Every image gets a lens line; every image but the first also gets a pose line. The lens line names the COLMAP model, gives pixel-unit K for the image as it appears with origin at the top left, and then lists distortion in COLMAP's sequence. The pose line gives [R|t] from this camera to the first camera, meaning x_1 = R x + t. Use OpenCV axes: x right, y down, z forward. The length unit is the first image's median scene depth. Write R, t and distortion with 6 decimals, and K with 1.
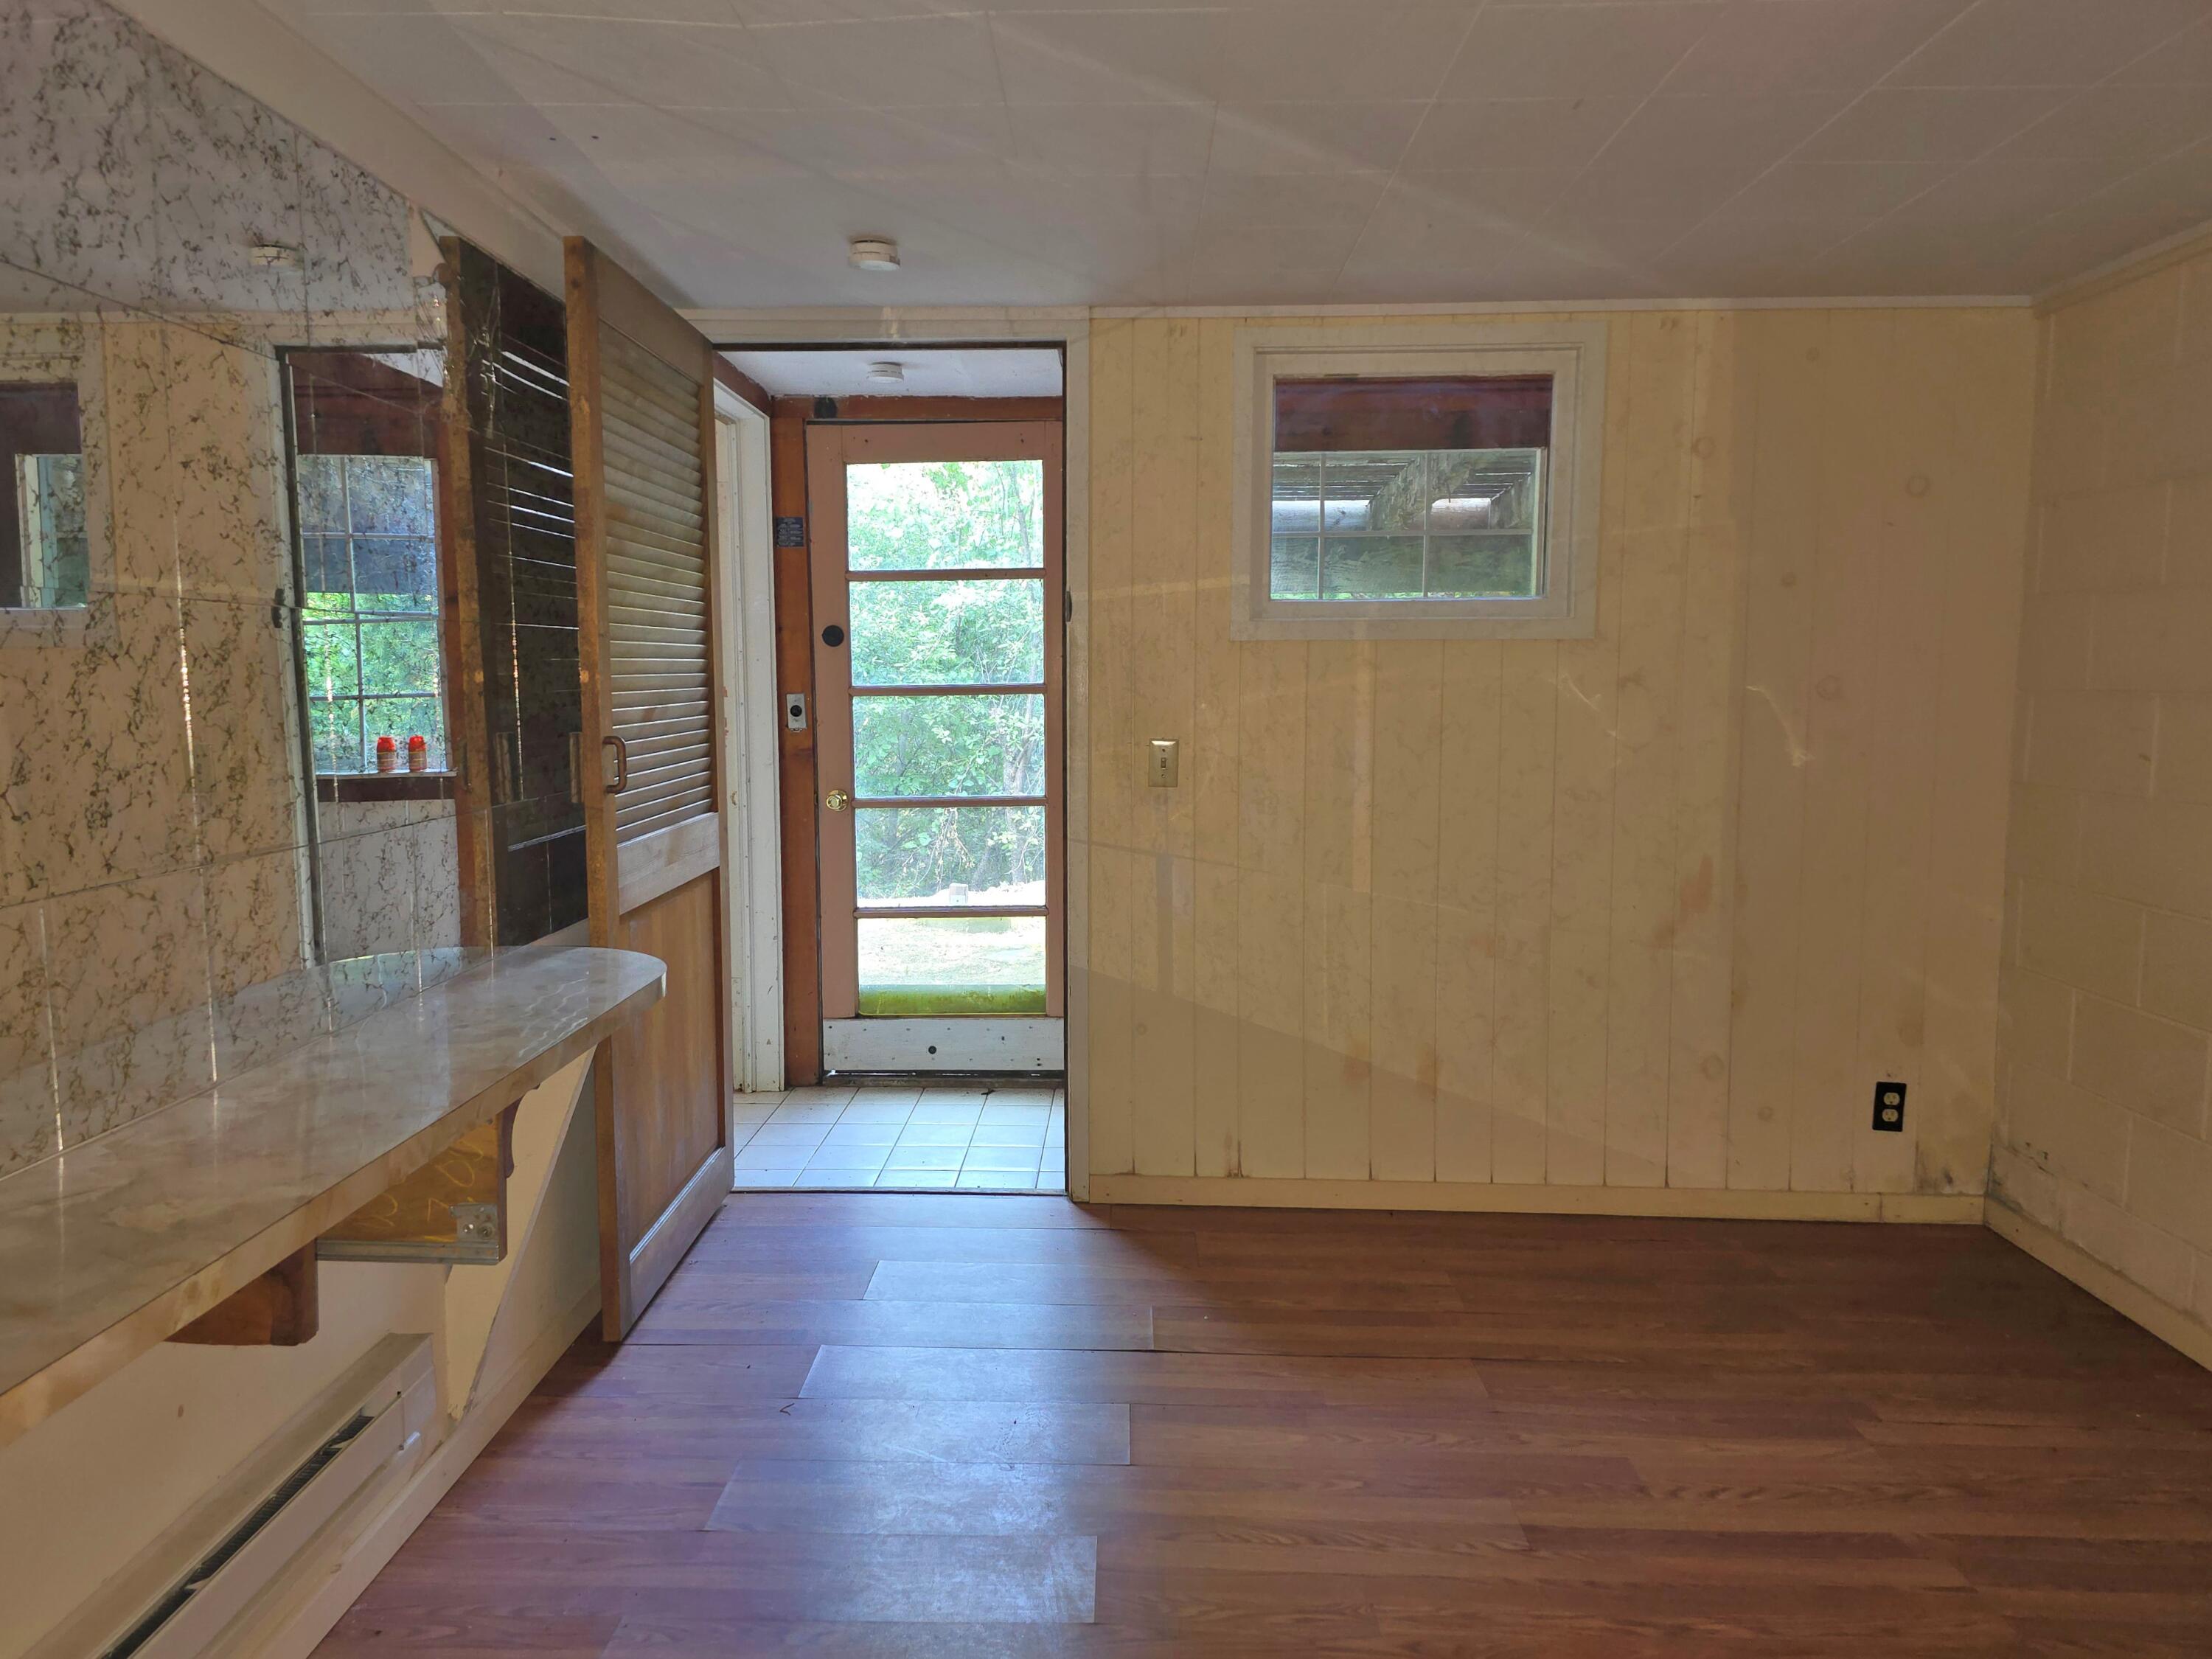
lens RADIAL K [[1635.5, 0, 1102.9], [0, 1635.5, 830.2], [0, 0, 1]] dist [0.003399, 0.001474]
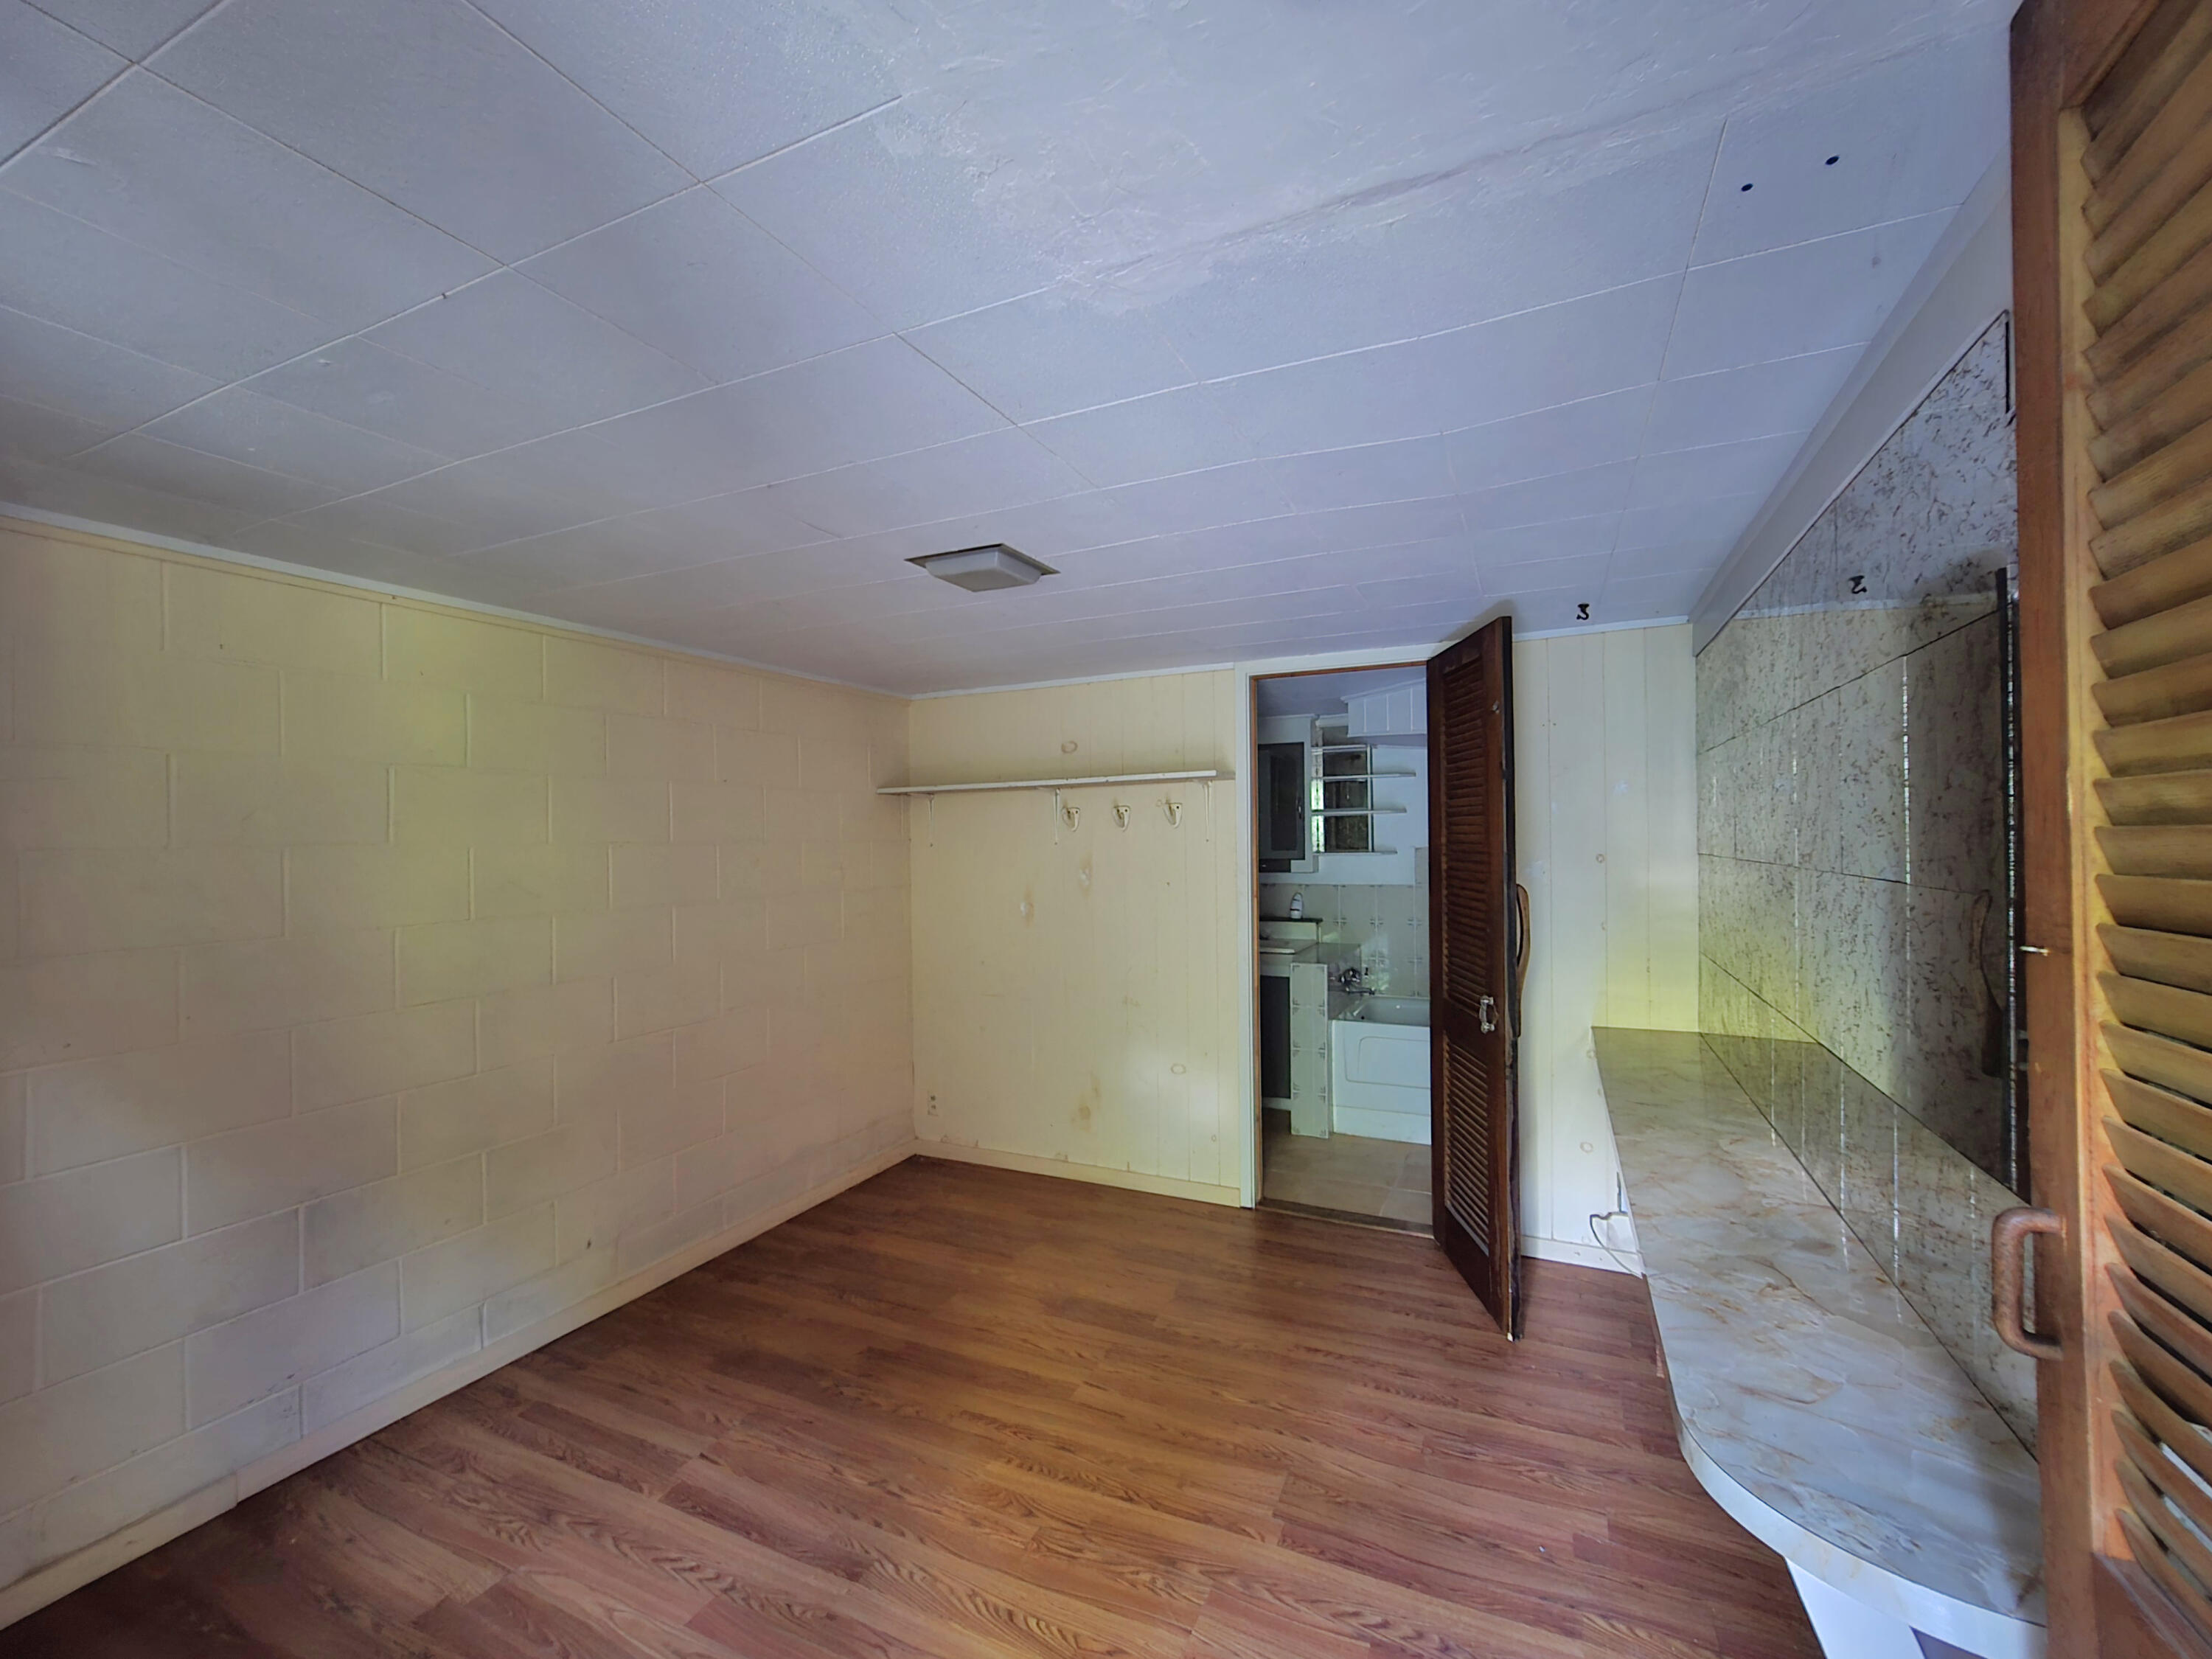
lens RADIAL K [[913.2, 0, 1112.7], [0, 913.2, 832.6], [0, 0, 1]] dist [-0.009899, 0.001236]
pose [[-0.919052, 0.008355, 0.394048, -0.222260], [0.049935, 0.994187, 0.095386, -0.230301], [-0.390961, 0.107341, -0.914127, 1.557851]]
